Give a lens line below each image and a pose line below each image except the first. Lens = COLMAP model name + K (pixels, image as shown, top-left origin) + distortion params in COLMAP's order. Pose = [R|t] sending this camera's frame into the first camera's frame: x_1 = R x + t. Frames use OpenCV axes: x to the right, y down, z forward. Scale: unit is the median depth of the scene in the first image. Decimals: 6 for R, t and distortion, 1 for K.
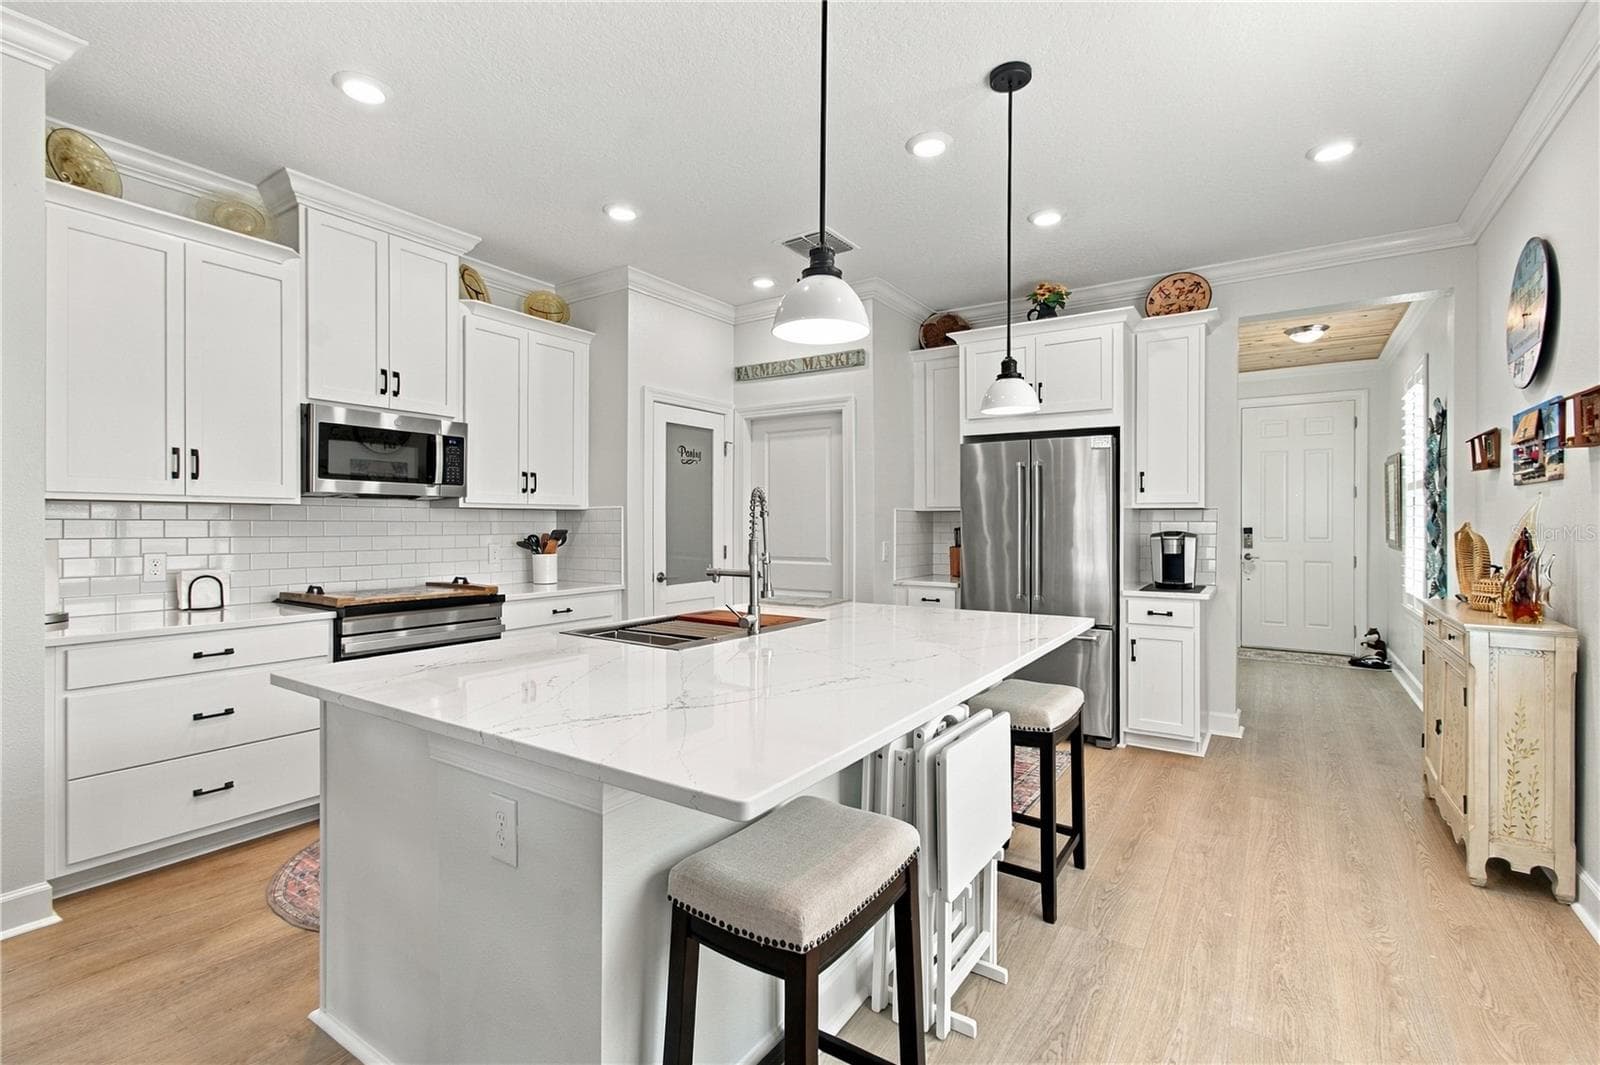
lens RADIAL K [[722.9, 0, 794.5], [0, 722.9, 520.6], [0, 0, 1]] dist [0.027265, 0.000452]
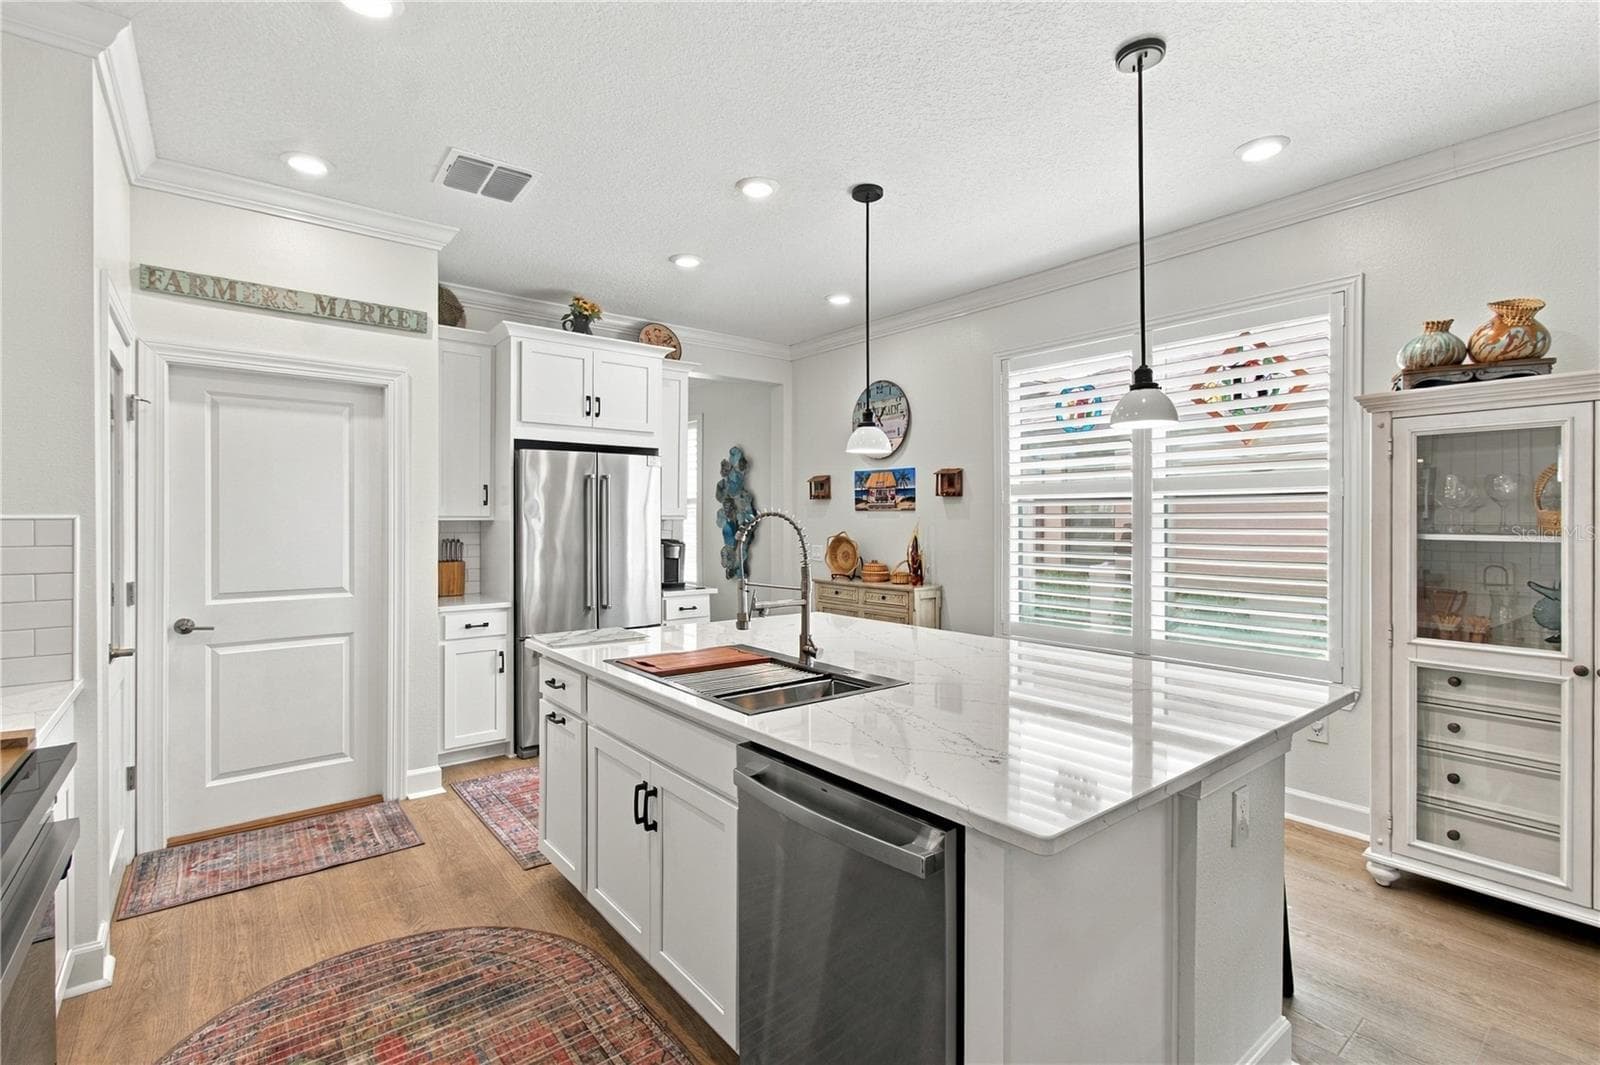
lens RADIAL K [[722.9, 0, 794.5], [0, 722.9, 520.6], [0, 0, 1]] dist [0.027265, 0.000452]
pose [[0.313288, -0.009836, 0.949607, -0.553141], [-0.002710, 0.999933, 0.011251, -0.030618], [-0.949654, -0.006098, 0.313240, 0.424298]]
